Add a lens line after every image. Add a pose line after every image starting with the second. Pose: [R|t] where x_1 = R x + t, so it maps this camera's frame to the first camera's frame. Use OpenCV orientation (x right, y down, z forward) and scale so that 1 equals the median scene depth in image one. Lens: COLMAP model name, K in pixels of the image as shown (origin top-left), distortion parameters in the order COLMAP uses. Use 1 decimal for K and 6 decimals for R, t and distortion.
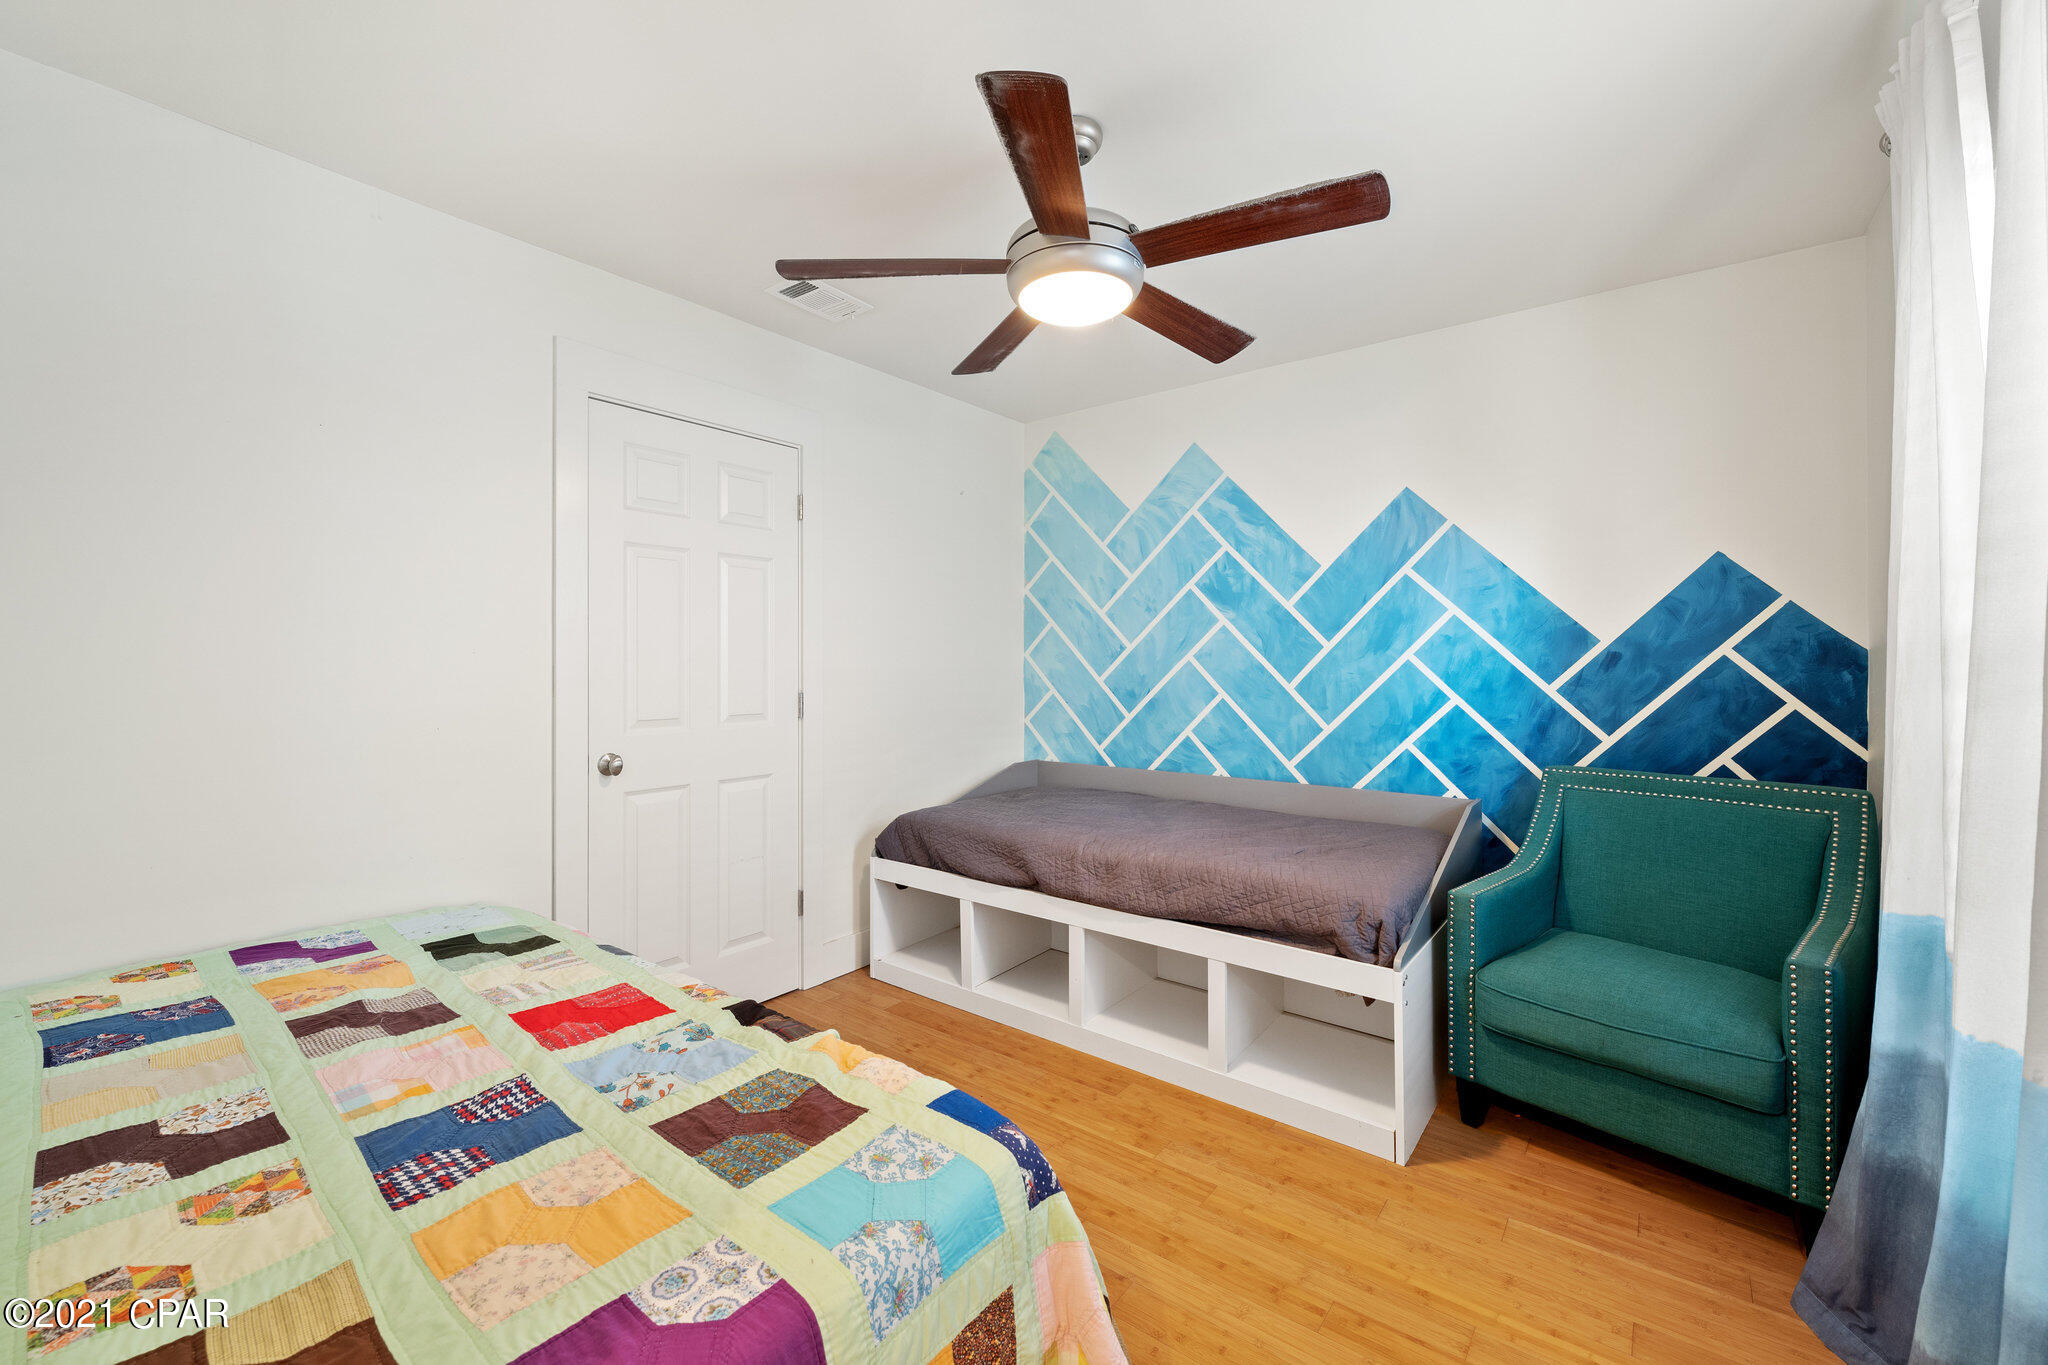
lens RADIAL K [[812.2, 0, 1027.9], [0, 812.2, 664.9], [0, 0, 1]] dist [-0.013207, 0.001336]
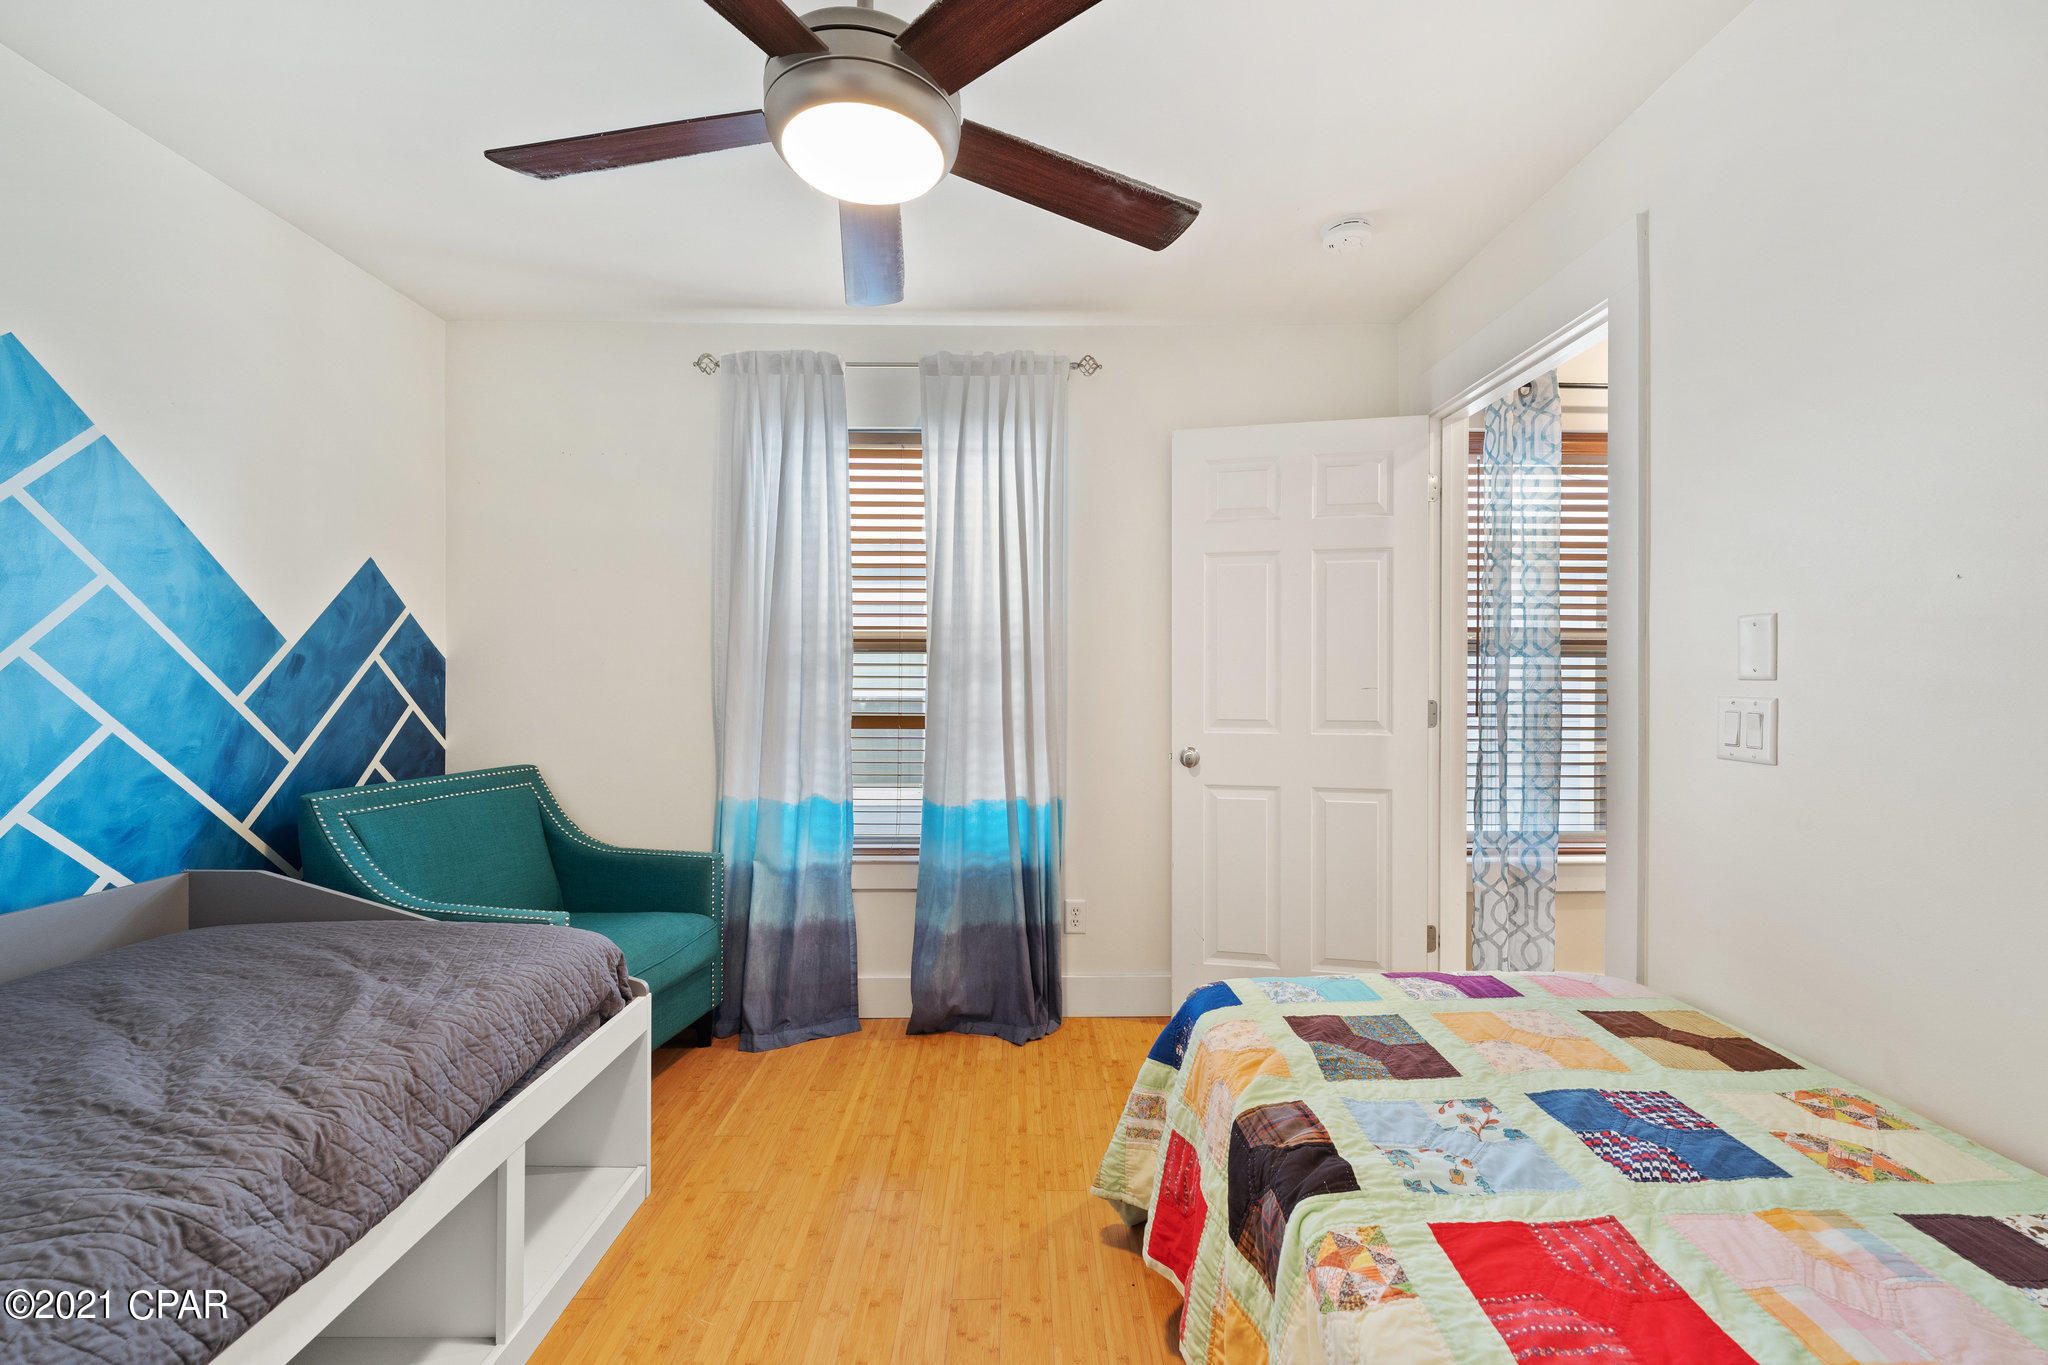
lens RADIAL K [[812.2, 0, 1028.2], [0, 812.2, 683.1], [0, 0, 1]] dist [-0.013207, 0.001336]
pose [[-0.619114, -0.006057, 0.785278, -0.408998], [-0.000494, 0.999973, 0.007324, 0.007250], [-0.785301, 0.004147, -0.619100, 0.910490]]
